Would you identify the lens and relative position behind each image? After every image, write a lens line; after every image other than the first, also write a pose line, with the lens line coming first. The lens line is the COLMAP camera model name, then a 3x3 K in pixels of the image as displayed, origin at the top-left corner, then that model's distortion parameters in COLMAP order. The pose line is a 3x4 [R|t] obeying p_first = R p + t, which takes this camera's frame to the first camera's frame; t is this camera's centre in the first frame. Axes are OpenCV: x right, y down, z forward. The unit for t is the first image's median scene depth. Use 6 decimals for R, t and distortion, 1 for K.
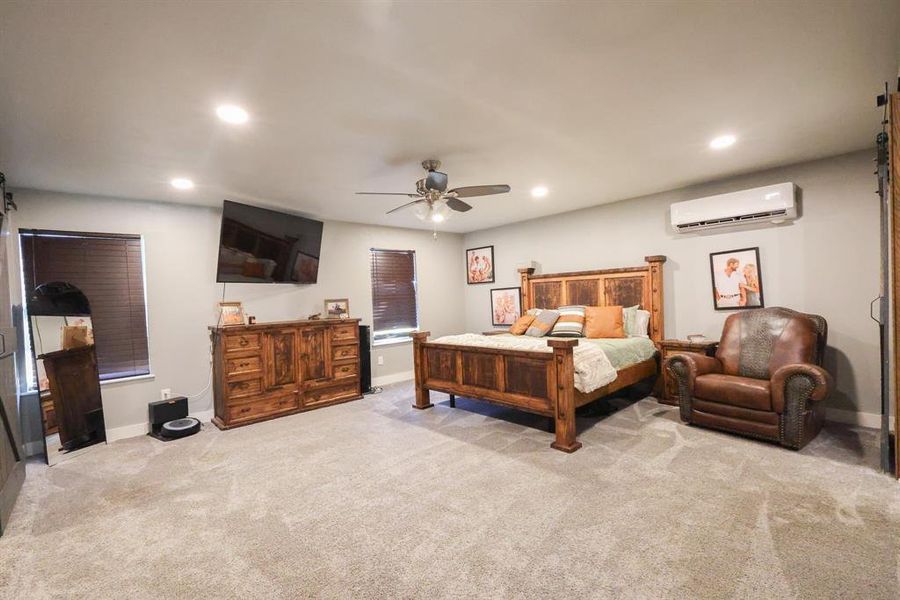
lens RADIAL K [[389.5, 0, 451.7], [0, 389.5, 302.3], [0, 0, 1]] dist [0.002054, -0.000115]
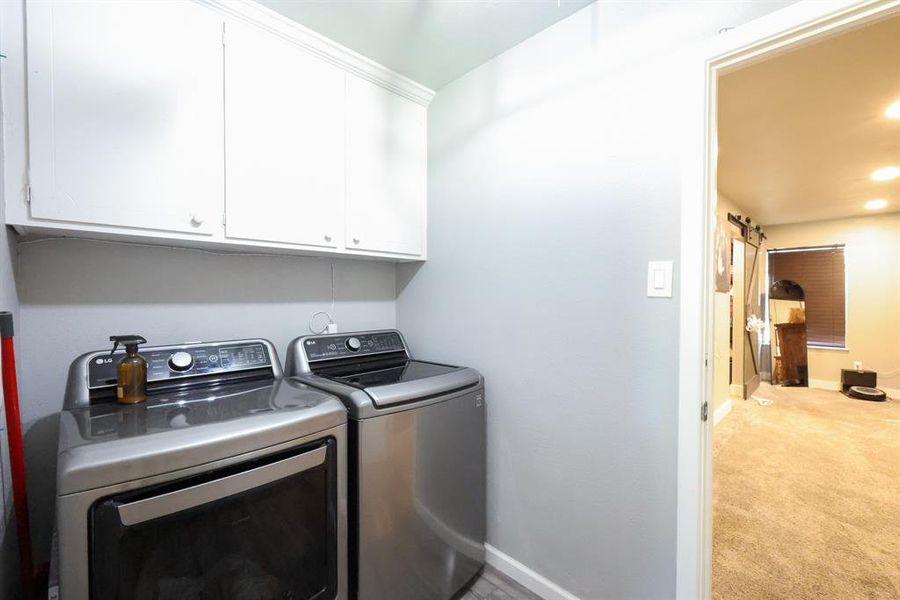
lens RADIAL K [[389.5, 0, 451.8], [0, 389.5, 301.4], [0, 0, 1]] dist [0.002054, -0.000115]
pose [[0.037456, 0.056410, -0.997705, 0.512251], [-0.019332, 0.998260, 0.055716, -0.022502], [0.999111, 0.017201, 0.038482, -0.407993]]
